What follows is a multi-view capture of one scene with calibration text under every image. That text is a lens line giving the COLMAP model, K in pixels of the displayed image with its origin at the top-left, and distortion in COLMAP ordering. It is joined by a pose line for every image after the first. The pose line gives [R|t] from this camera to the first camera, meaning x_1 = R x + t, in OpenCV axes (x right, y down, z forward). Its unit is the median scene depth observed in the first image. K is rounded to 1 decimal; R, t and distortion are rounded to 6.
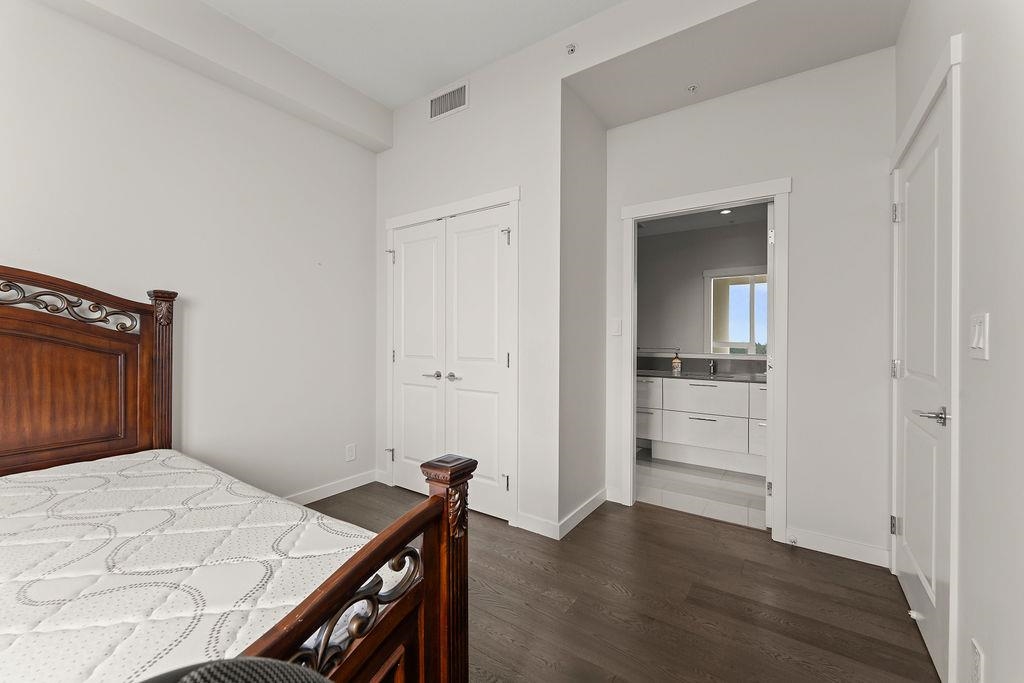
lens RADIAL K [[413.5, 0, 515.3], [0, 413.5, 344.2], [0, 0, 1]] dist [0.001307, -0.000024]
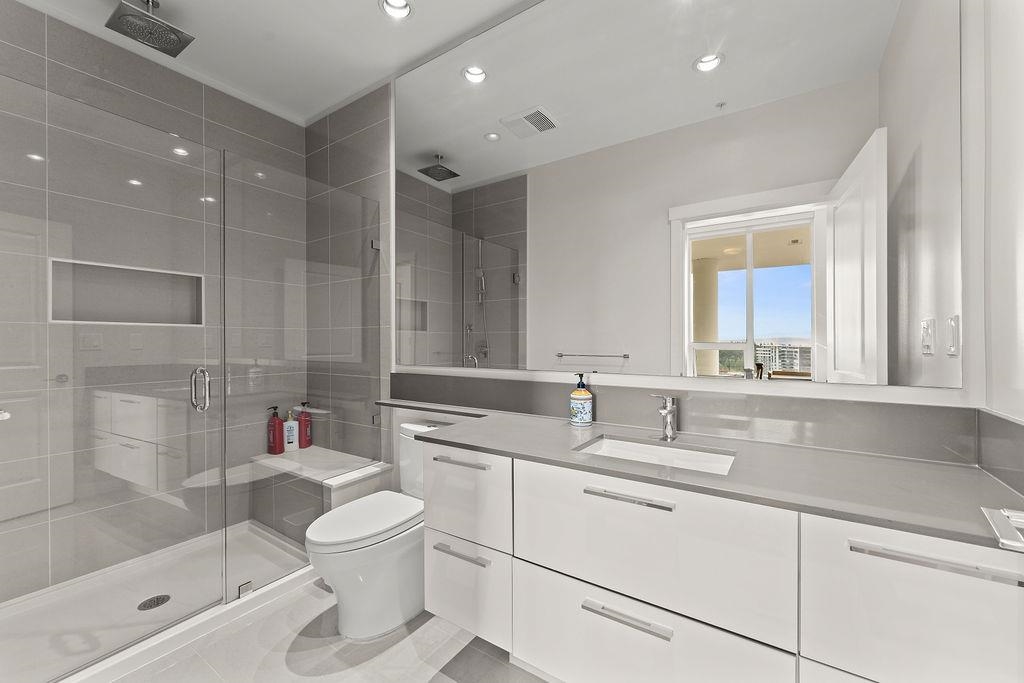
lens RADIAL K [[413.5, 0, 515.3], [0, 413.5, 344.2], [0, 0, 1]] dist [0.001307, -0.000024]
pose [[0.999865, -0.005822, 0.015335, 0.325114], [0.005949, 0.999948, -0.008272, -0.002441], [-0.015286, 0.008362, 0.999848, 0.623746]]
